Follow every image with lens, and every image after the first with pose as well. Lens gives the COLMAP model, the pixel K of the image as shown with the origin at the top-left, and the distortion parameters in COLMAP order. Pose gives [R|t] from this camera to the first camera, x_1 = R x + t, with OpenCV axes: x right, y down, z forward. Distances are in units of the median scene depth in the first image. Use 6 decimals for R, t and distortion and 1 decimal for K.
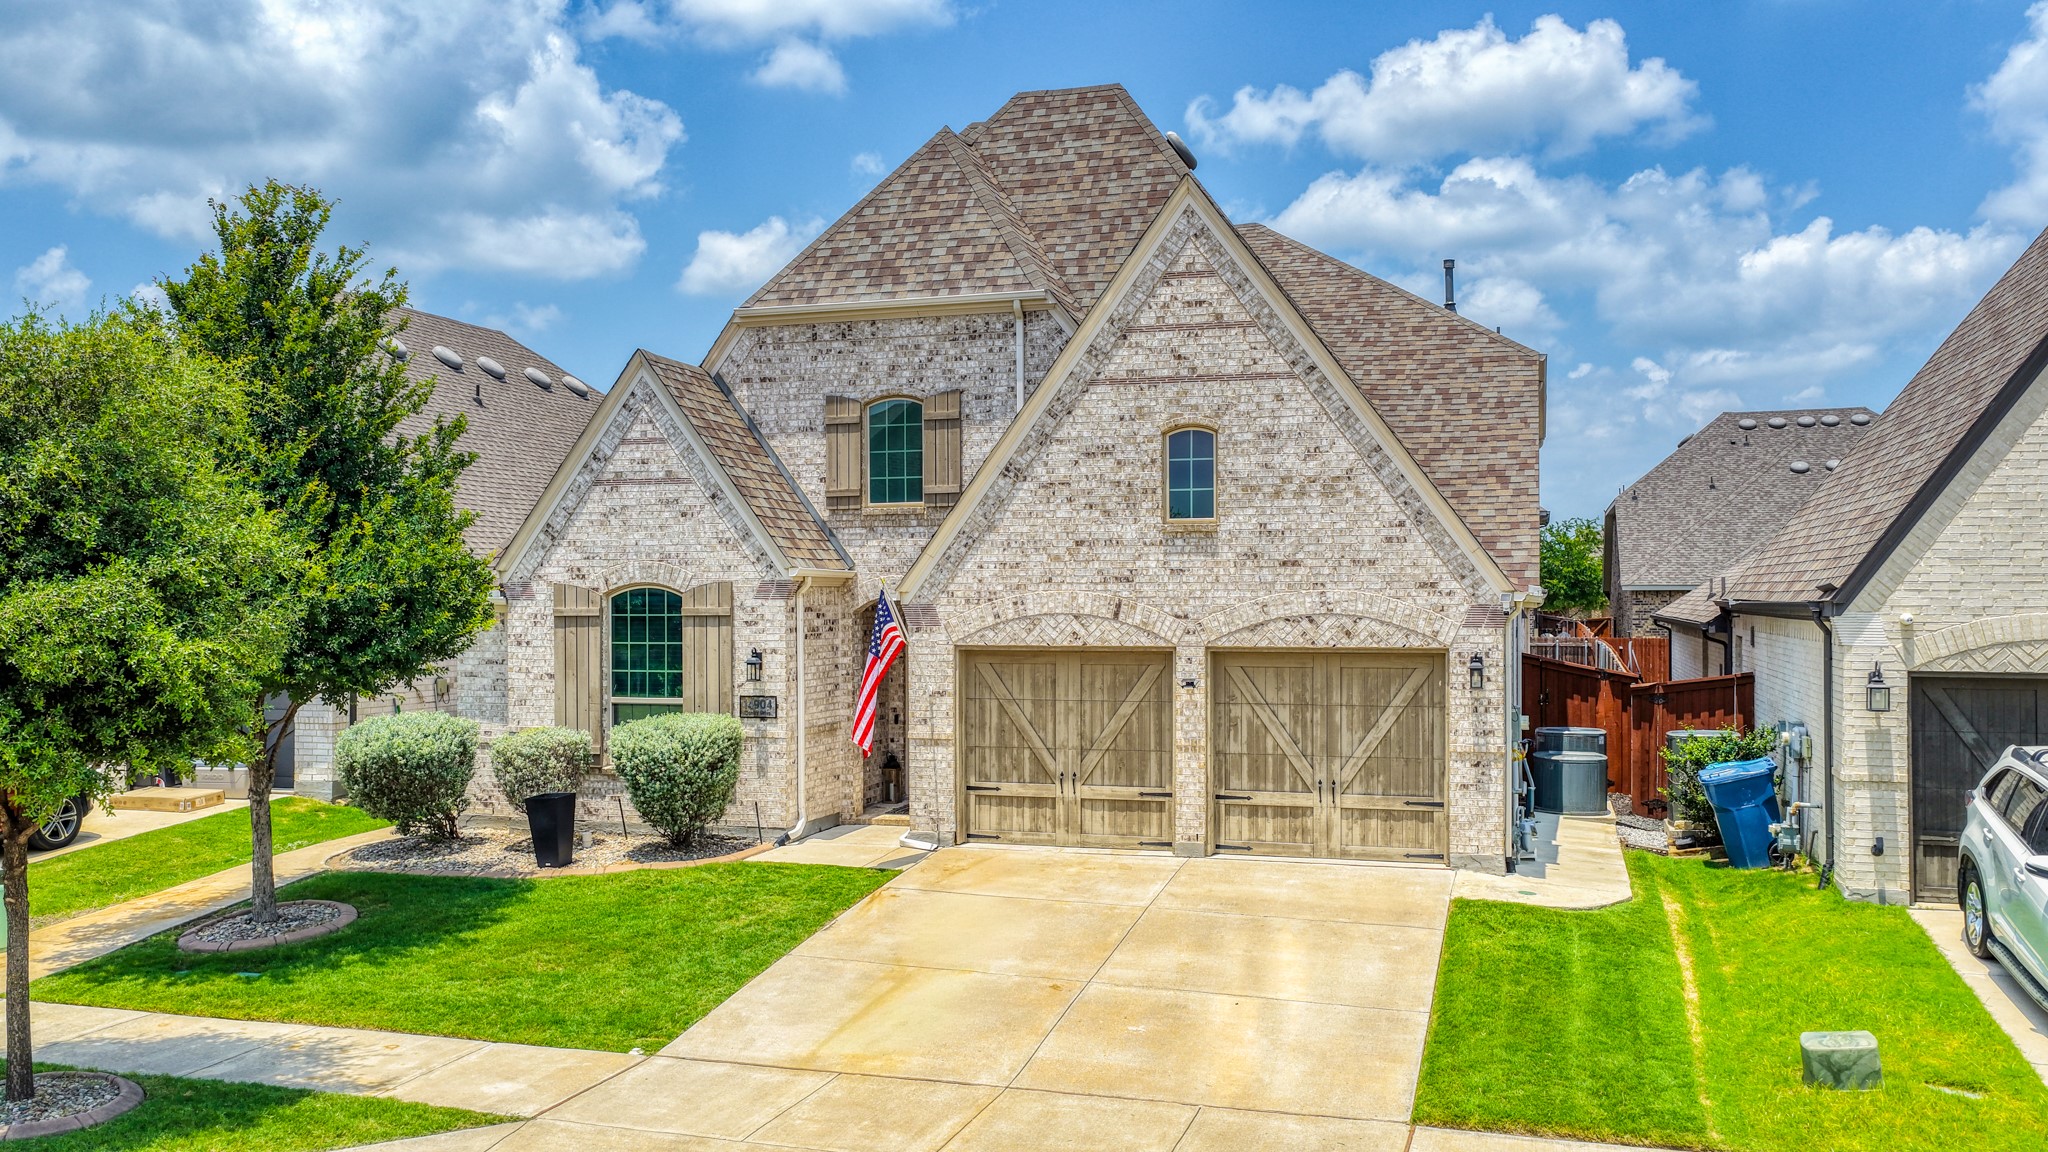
lens RADIAL K [[1707.0, 0, 1024.0], [0, 1707.0, 576.0], [0, 0, 1]] dist [-0.017722, 0.043532]
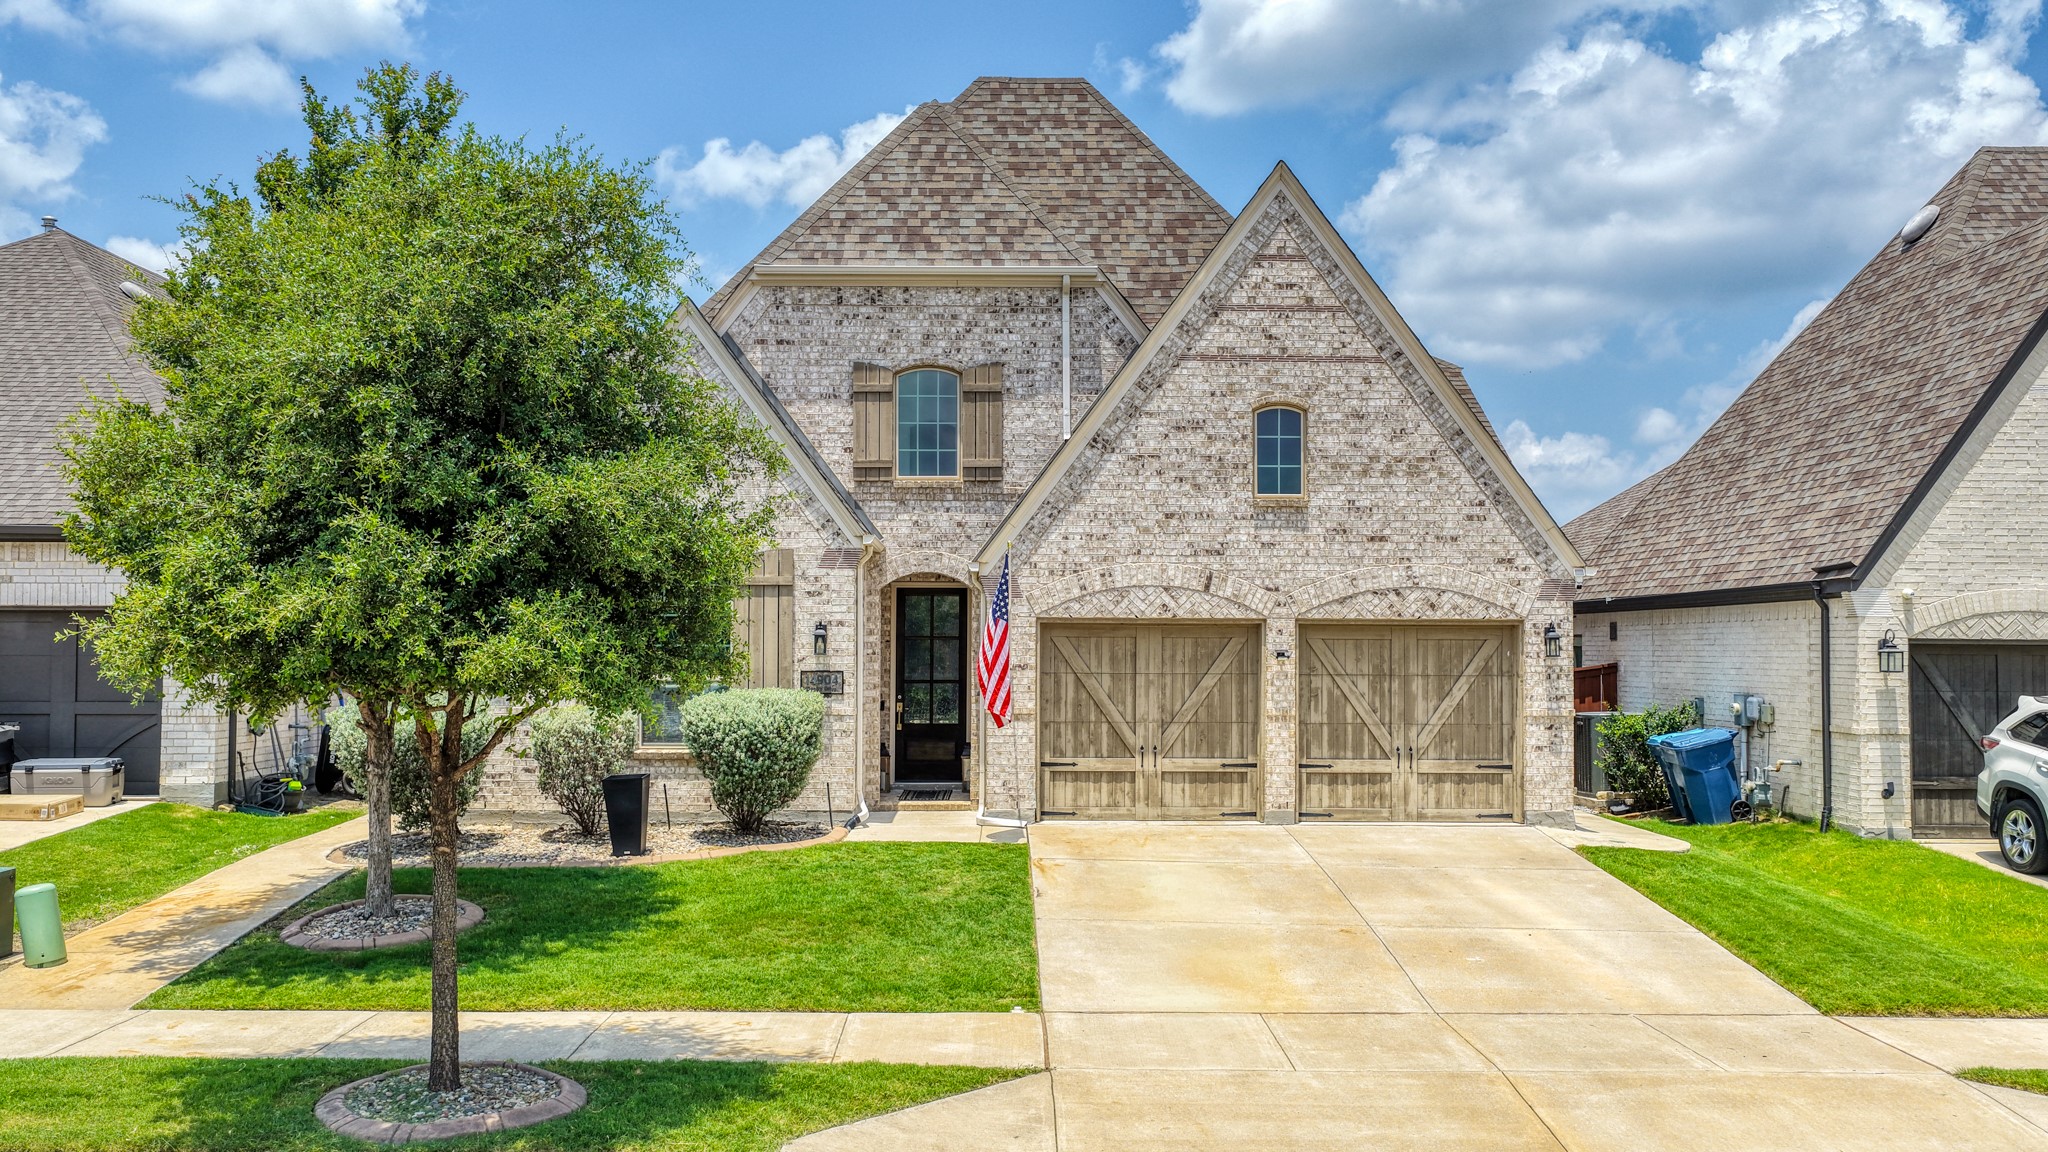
lens RADIAL K [[1707.0, 0, 1024.0], [0, 1707.0, 576.0], [0, 0, 1]] dist [-0.017722, 0.043532]
pose [[0.949085, 0.020293, 0.314366, -0.363406], [-0.010648, 0.999419, -0.032366, 0.049544], [-0.314840, 0.027371, 0.948750, 0.074405]]
